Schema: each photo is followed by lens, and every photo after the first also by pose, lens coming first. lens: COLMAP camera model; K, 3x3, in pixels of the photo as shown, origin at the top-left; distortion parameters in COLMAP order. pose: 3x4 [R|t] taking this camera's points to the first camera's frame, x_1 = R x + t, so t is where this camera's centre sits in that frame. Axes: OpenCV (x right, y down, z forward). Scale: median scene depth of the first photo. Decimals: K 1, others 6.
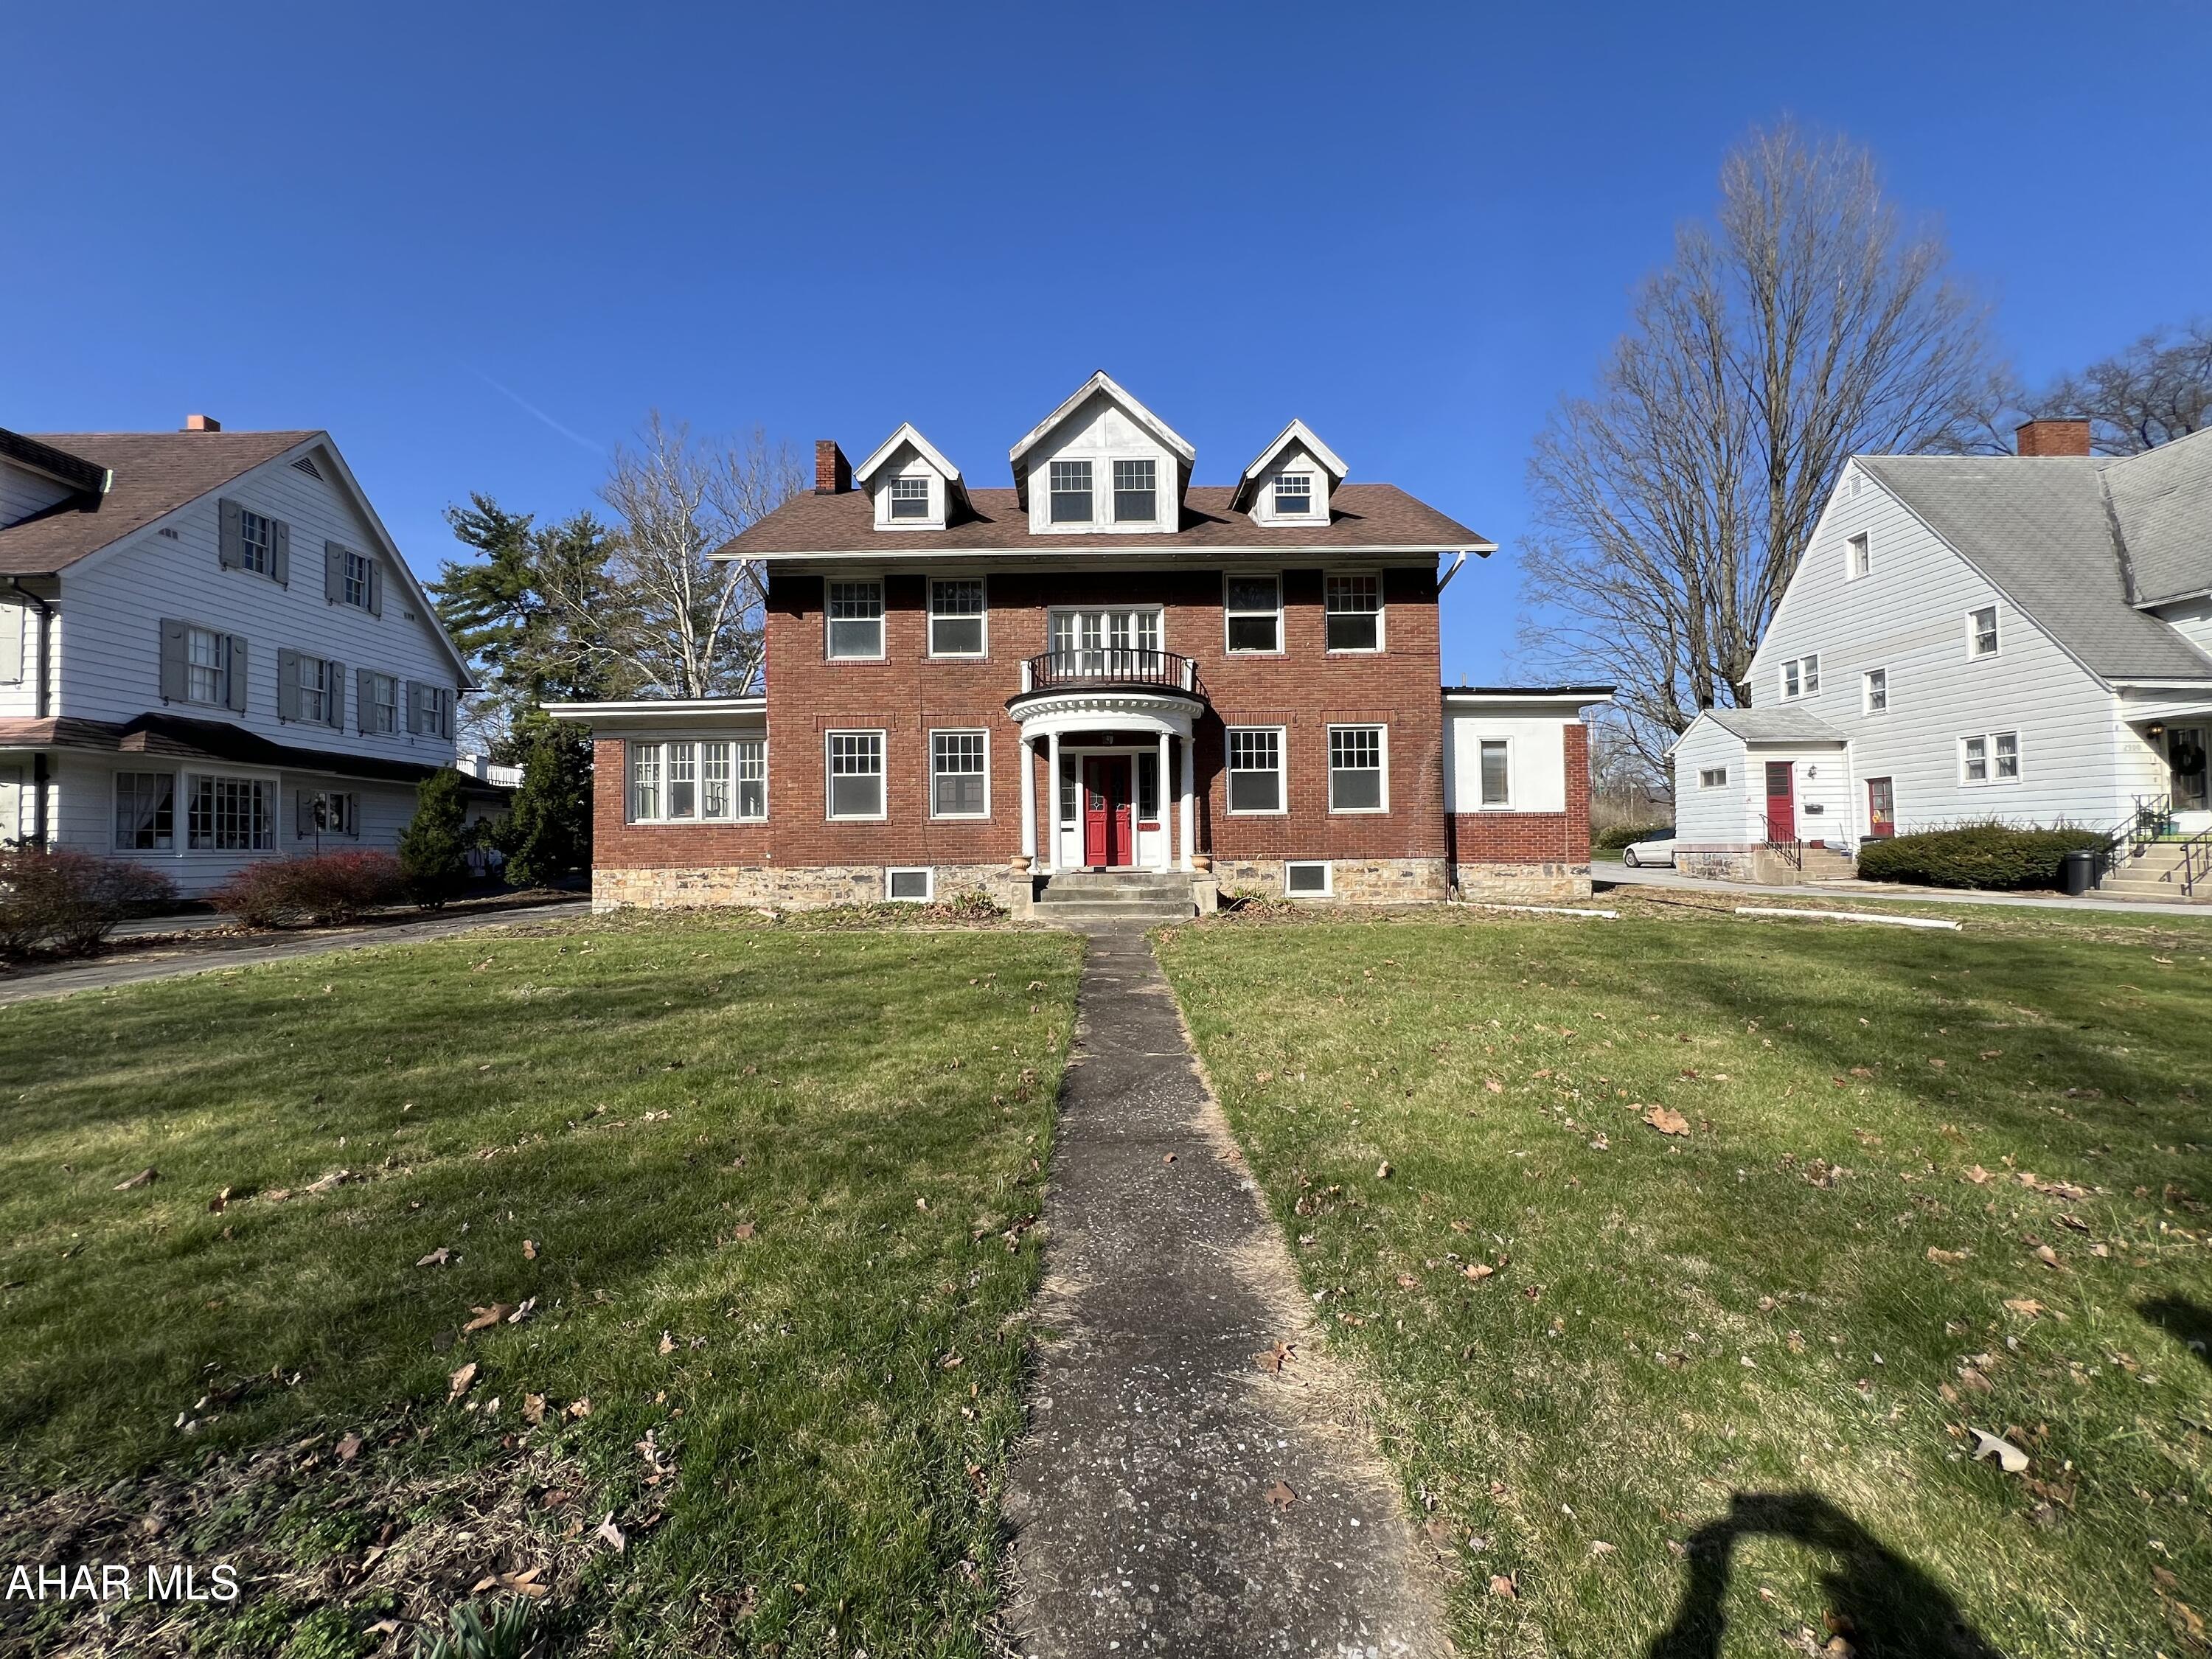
lens RADIAL K [[888.1, 0, 1106.0], [0, 888.1, 829.5], [0, 0, 1]] dist [-0.000876, 0.000250]
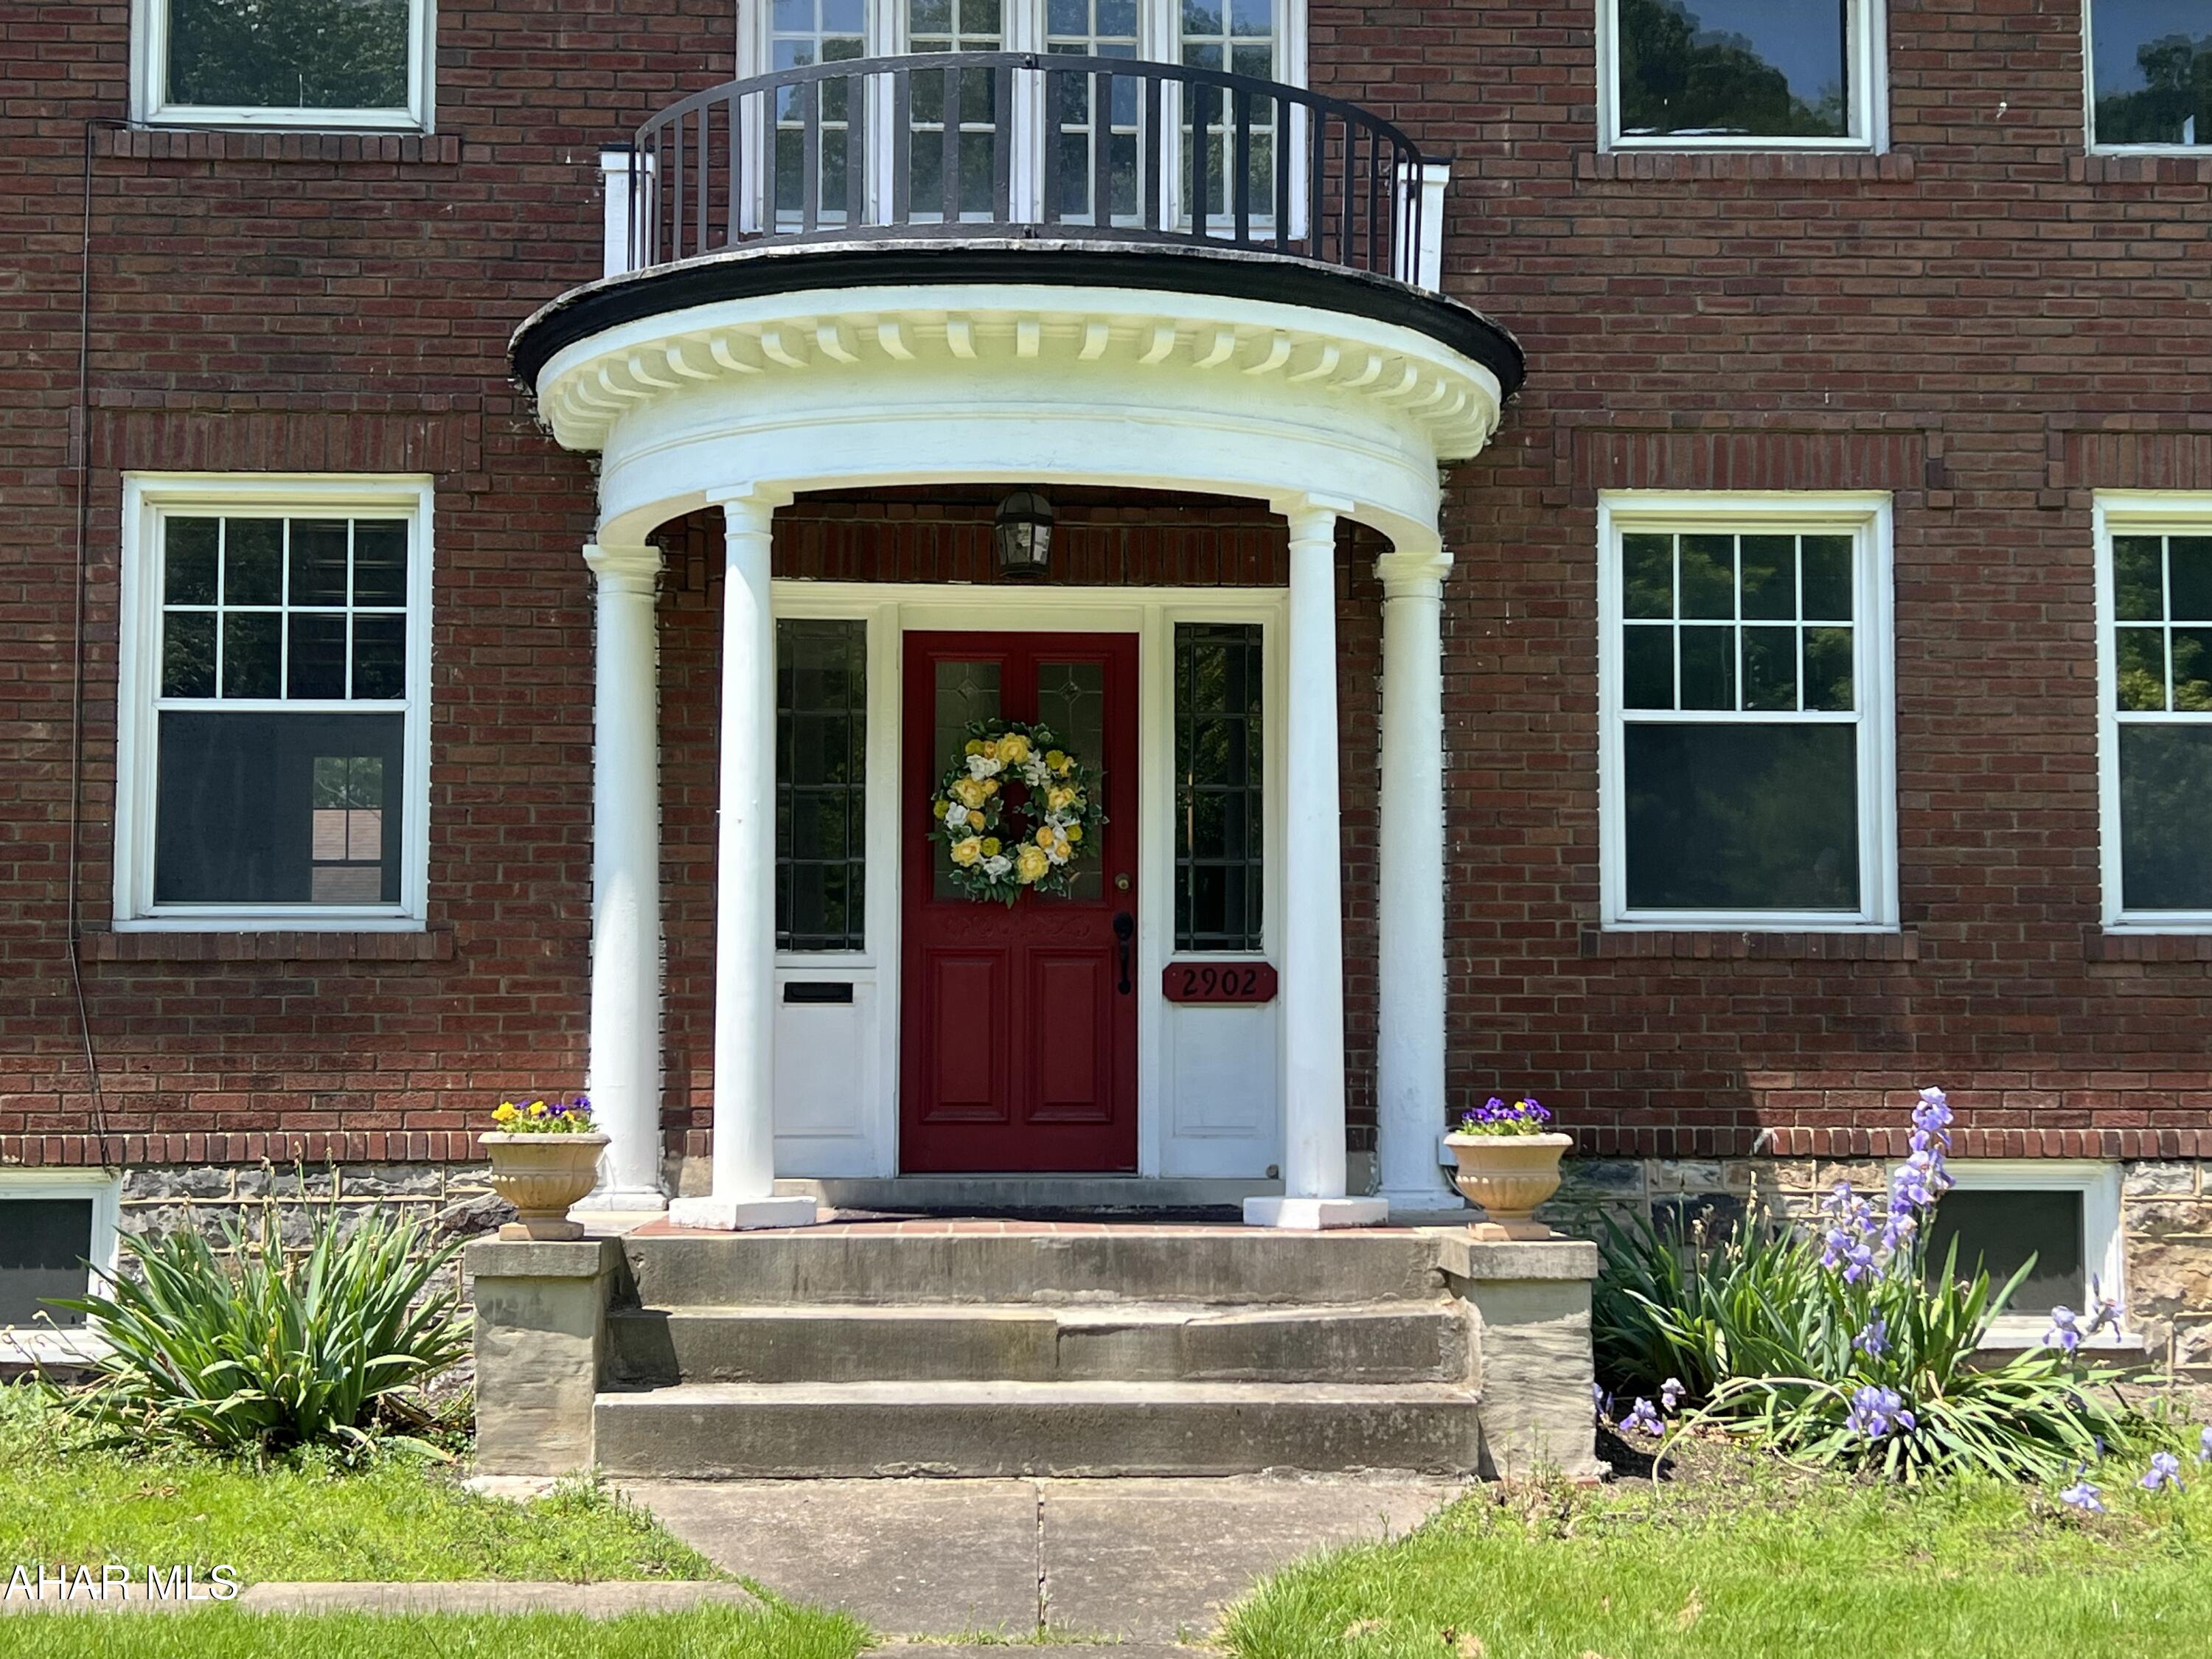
lens RADIAL K [[2926.2, 0, 1106.0], [0, 2926.2, 829.5], [0, 0, 1]] dist [0.000277, -0.002924]
pose [[0.999839, 0.013647, 0.011639, 0.013850], [-0.012813, 0.997537, -0.068964, 0.008016], [-0.012551, 0.068804, 0.997551, 0.341800]]
